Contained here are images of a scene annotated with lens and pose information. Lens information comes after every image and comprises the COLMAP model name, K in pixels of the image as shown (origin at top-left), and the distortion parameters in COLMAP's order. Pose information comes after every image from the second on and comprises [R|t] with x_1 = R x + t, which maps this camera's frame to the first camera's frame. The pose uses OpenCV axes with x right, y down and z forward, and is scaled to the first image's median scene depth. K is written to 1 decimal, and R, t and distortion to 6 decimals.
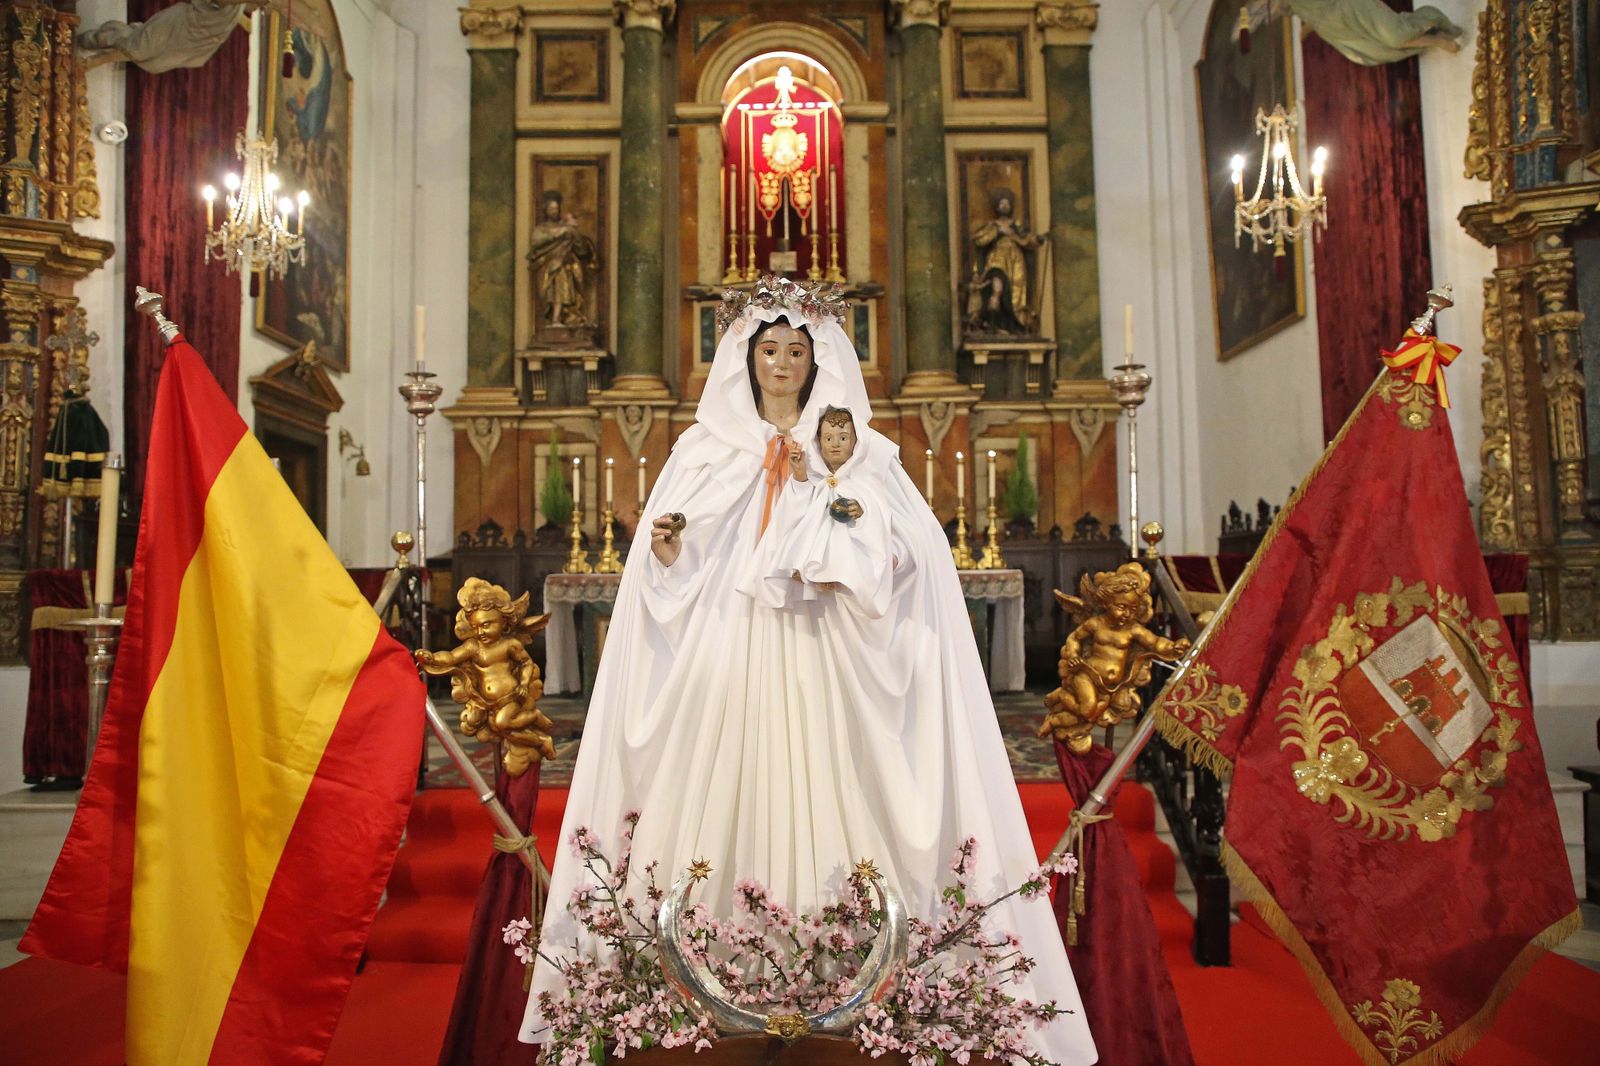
lens RADIAL K [[1095.2, 0, 800.0], [0, 1095.2, 533.0], [0, 0, 1]] dist [-0.056603, 0.028990]
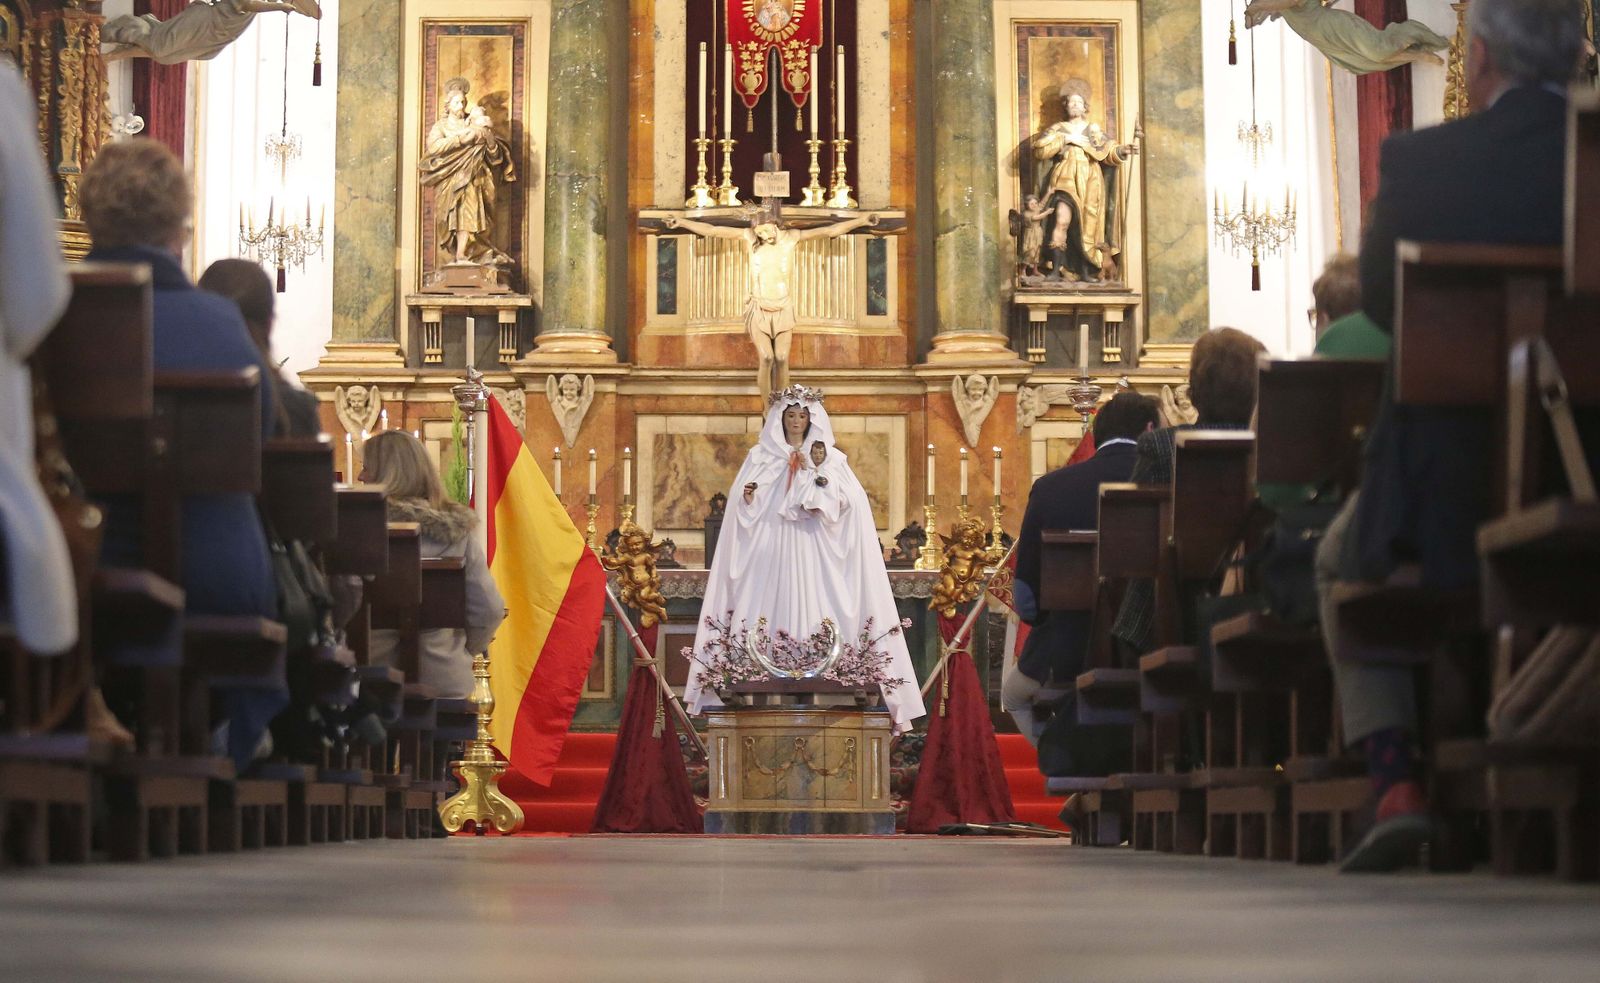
lens RADIAL K [[3369.1, 0, 800.0], [0, 3369.1, 491.5], [0, 0, 1]] dist [-0.054679, -0.296052]
pose [[0.999865, 0.013006, 0.010073, -0.028449], [-0.012509, 0.998772, -0.047930, 0.123631], [-0.010684, 0.047797, 0.998800, -2.232105]]
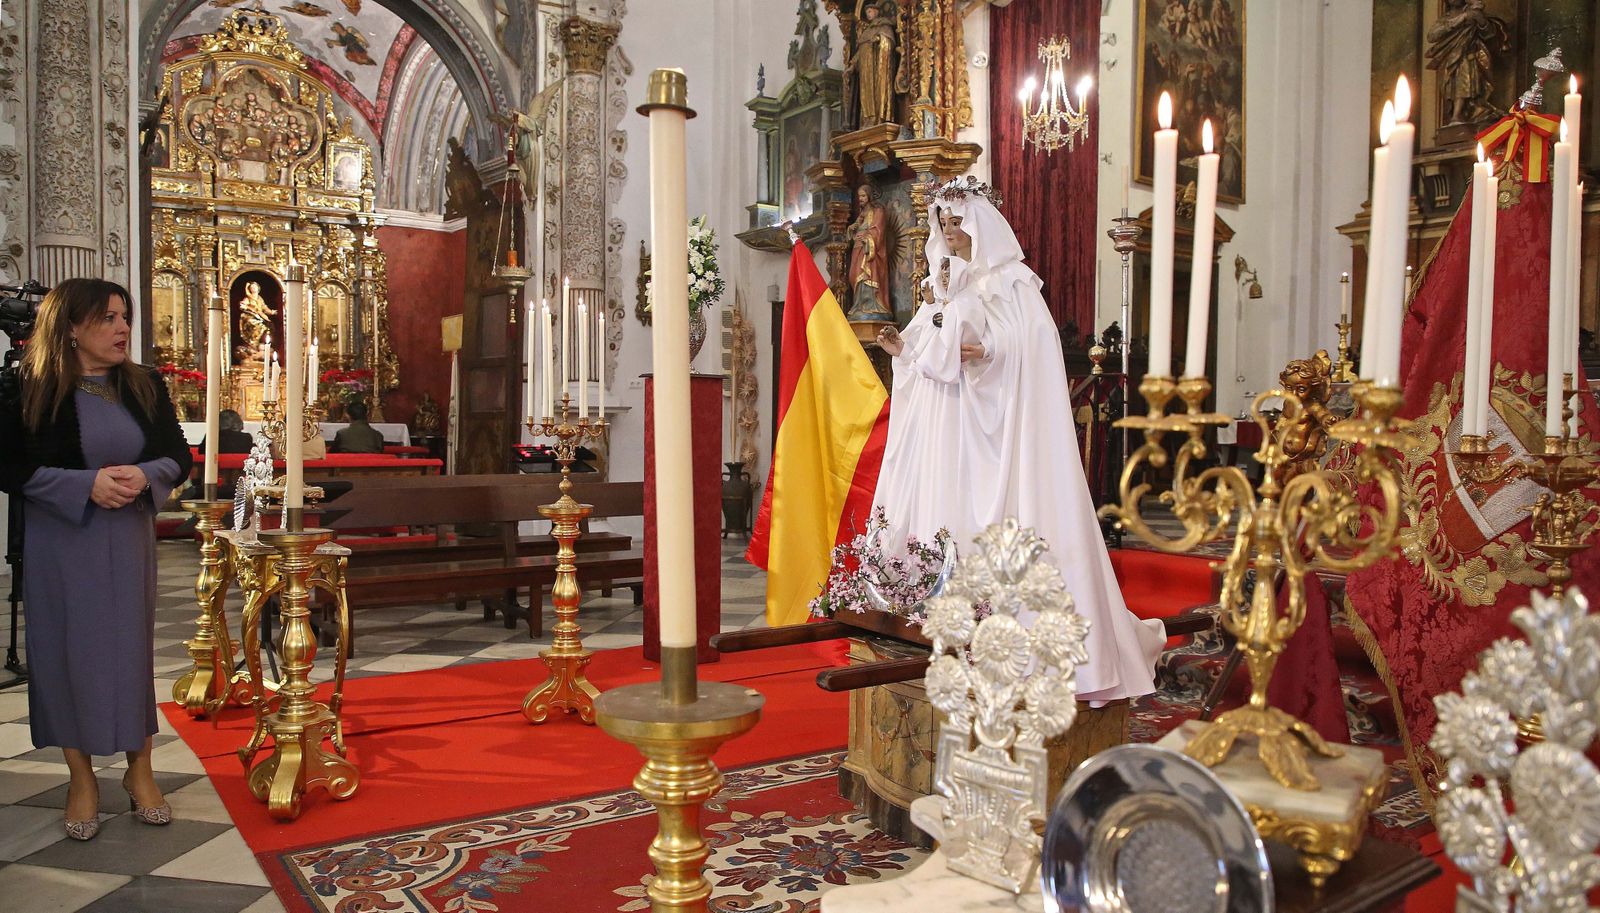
lens RADIAL K [[1147.5, 0, 802.9], [0, 1147.5, 490.1], [0, 0, 1]] dist [-0.066779, 0.039553]
pose [[0.584906, 0.068161, -0.808232, 0.440242], [0.025169, 0.994458, 0.102081, 0.017729], [0.810711, -0.080050, 0.579948, -0.067162]]
